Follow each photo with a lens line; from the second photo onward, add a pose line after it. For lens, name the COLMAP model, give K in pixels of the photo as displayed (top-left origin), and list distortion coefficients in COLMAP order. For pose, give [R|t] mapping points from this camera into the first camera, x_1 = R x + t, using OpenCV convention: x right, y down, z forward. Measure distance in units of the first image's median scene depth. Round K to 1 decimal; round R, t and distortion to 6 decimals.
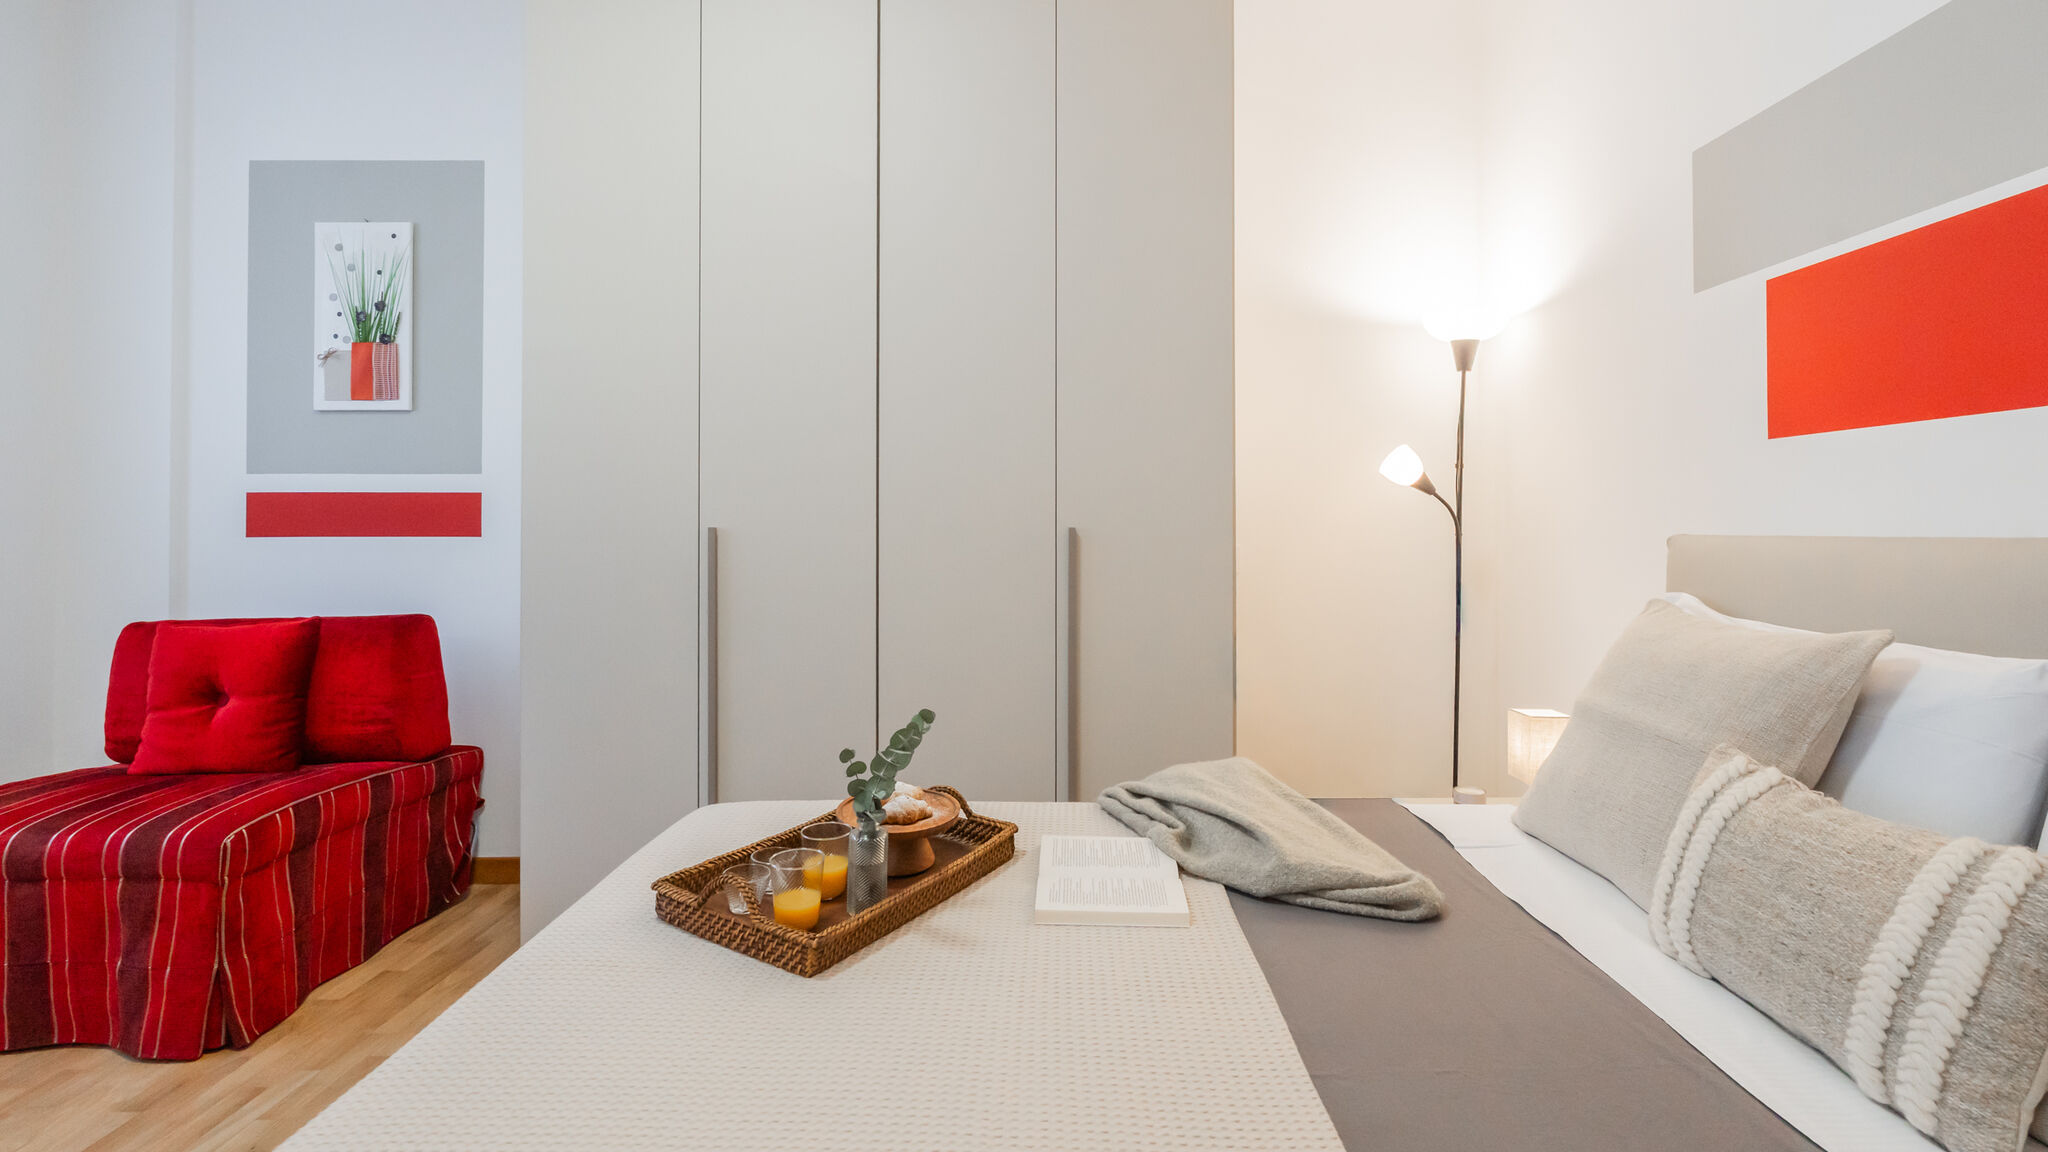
lens RADIAL K [[926.5, 0, 1066.1], [0, 926.5, 503.5], [0, 0, 1]] dist [-0.012237, 0.002378]
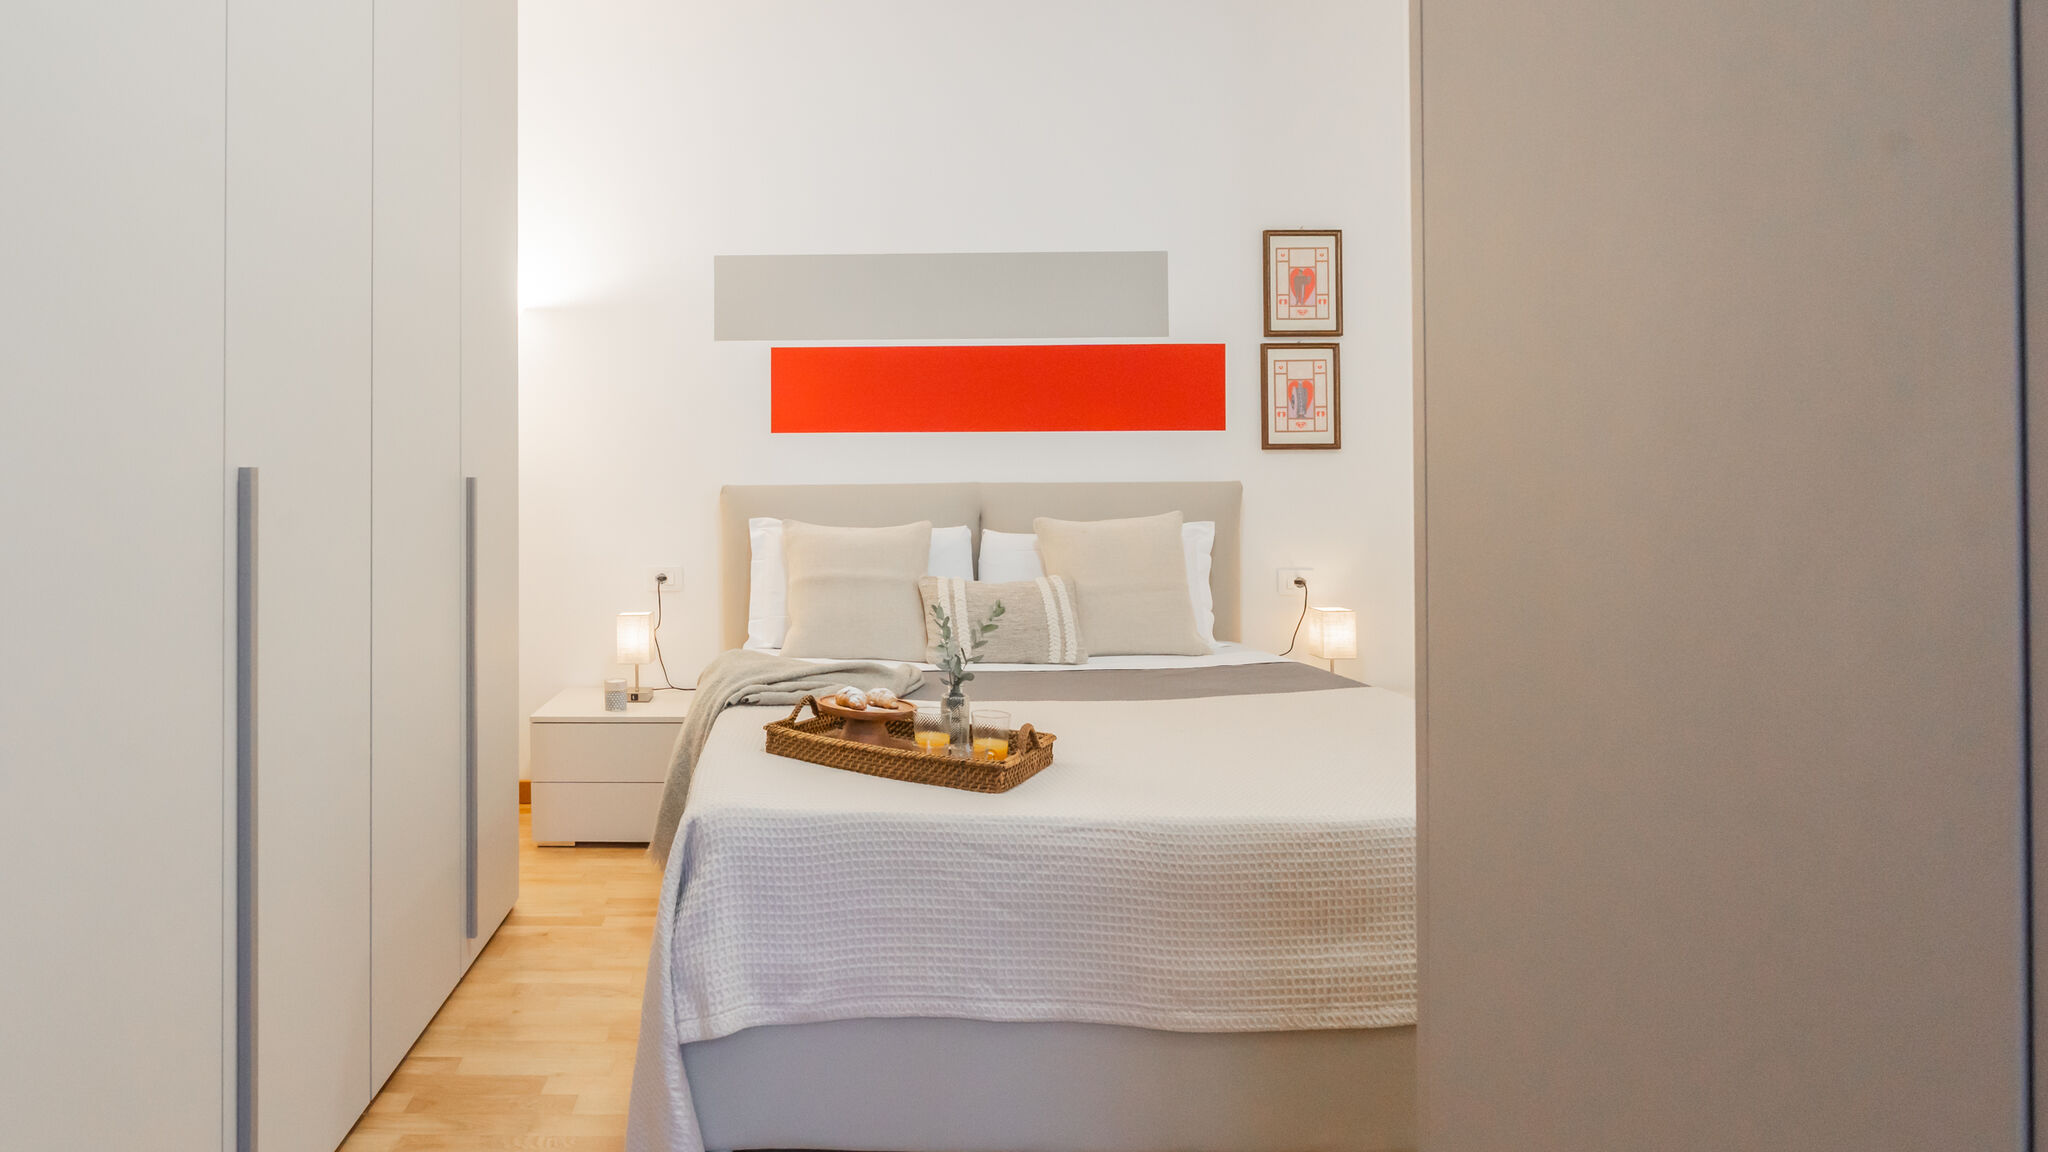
lens RADIAL K [[1025.8, 0, 777.4], [0, 1025.8, 470.6], [0, 0, 1]] dist [-0.017434, 0.000411]
pose [[0.033935, 0.018450, 0.999254, -0.925815], [-0.017415, 0.999689, -0.017867, 0.029339], [-0.999272, -0.016795, 0.034245, 0.650351]]
